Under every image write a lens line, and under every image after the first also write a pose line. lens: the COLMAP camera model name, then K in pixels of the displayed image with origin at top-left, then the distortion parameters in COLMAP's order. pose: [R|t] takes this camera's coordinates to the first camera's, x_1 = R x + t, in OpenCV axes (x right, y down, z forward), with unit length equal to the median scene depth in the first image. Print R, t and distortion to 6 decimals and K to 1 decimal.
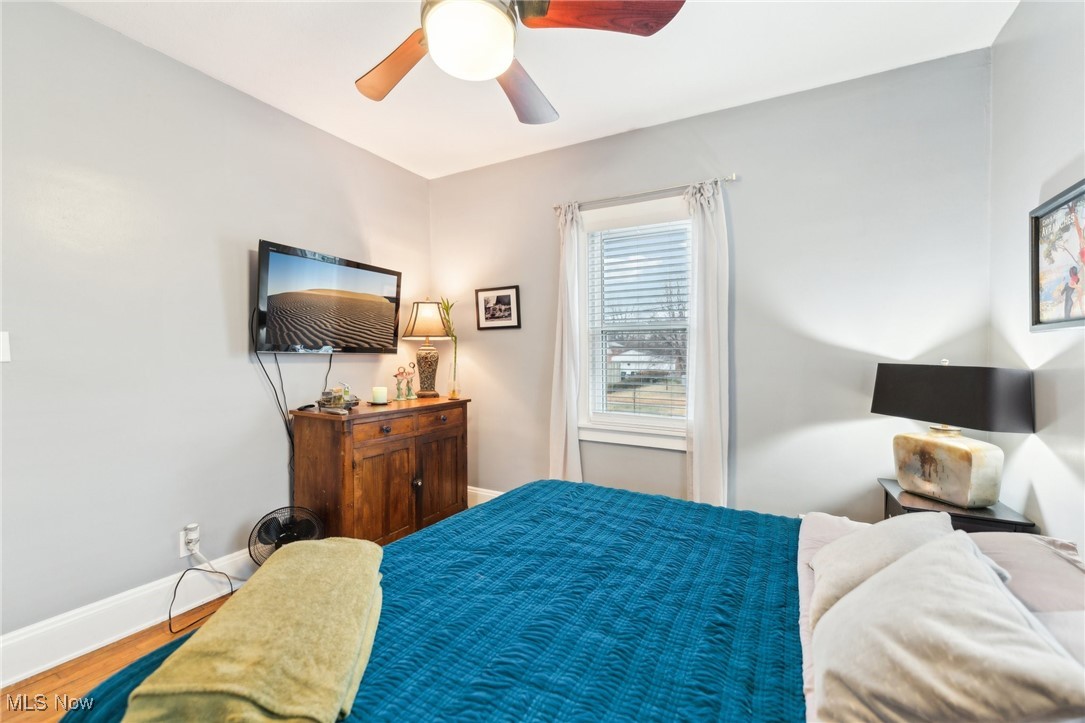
lens RADIAL K [[444.2, 0, 541.0], [0, 444.2, 360.7], [0, 0, 1]] dist [-0.002555, 0.000148]
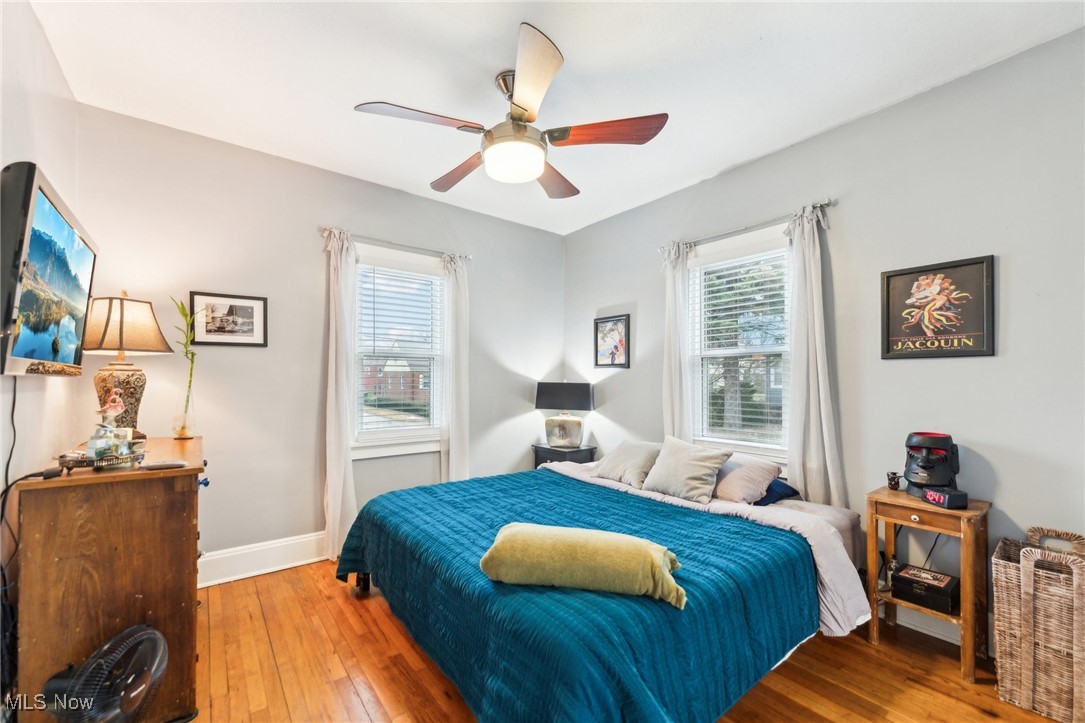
lens RADIAL K [[444.2, 0, 540.1], [0, 444.2, 368.5], [0, 0, 1]] dist [-0.002555, 0.000148]
pose [[0.386816, 0.018181, 0.921978, -0.643979], [0.009658, 0.999671, -0.023766, -0.005364], [-0.922106, 0.018098, 0.386513, 0.172473]]
